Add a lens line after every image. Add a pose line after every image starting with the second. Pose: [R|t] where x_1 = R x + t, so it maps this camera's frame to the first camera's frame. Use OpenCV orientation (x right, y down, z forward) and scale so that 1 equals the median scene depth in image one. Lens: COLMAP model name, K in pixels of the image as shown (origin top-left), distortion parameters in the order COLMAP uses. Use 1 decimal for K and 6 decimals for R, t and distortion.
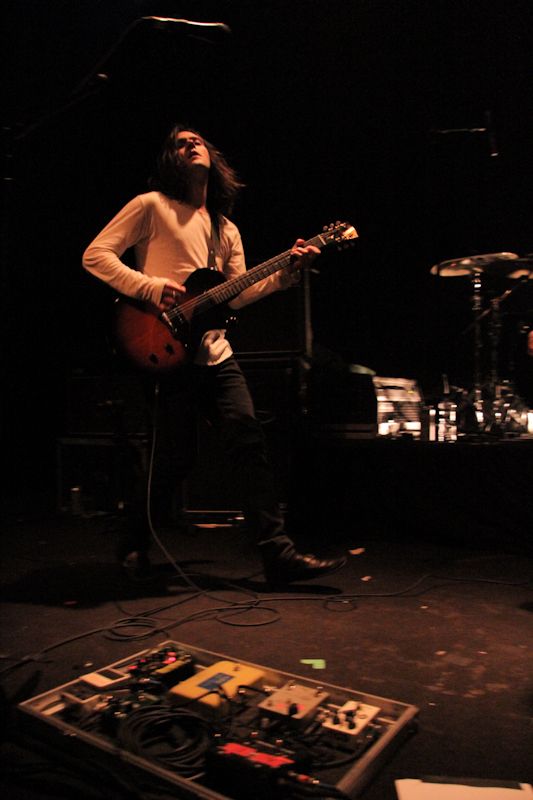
lens RADIAL K [[622.6, 0, 266.5], [0, 622.6, 400.0], [0, 0, 1]] dist [-0.152828, 0.138514]
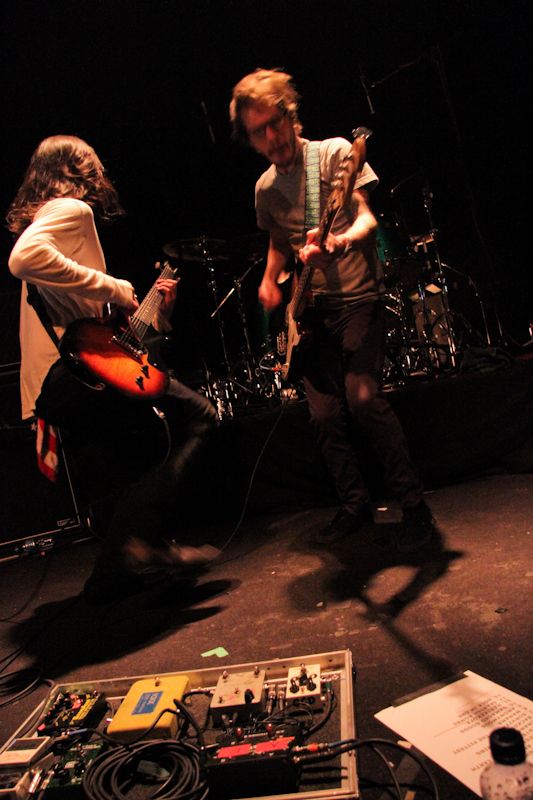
lens RADIAL K [[622.6, 0, 266.5], [0, 622.6, 400.0], [0, 0, 1]] dist [-0.152828, 0.138514]
pose [[0.869242, -0.168279, 0.464866, -0.285649], [0.168984, 0.984786, 0.040510, 0.010962], [-0.464610, 0.043342, 0.884454, 0.102980]]
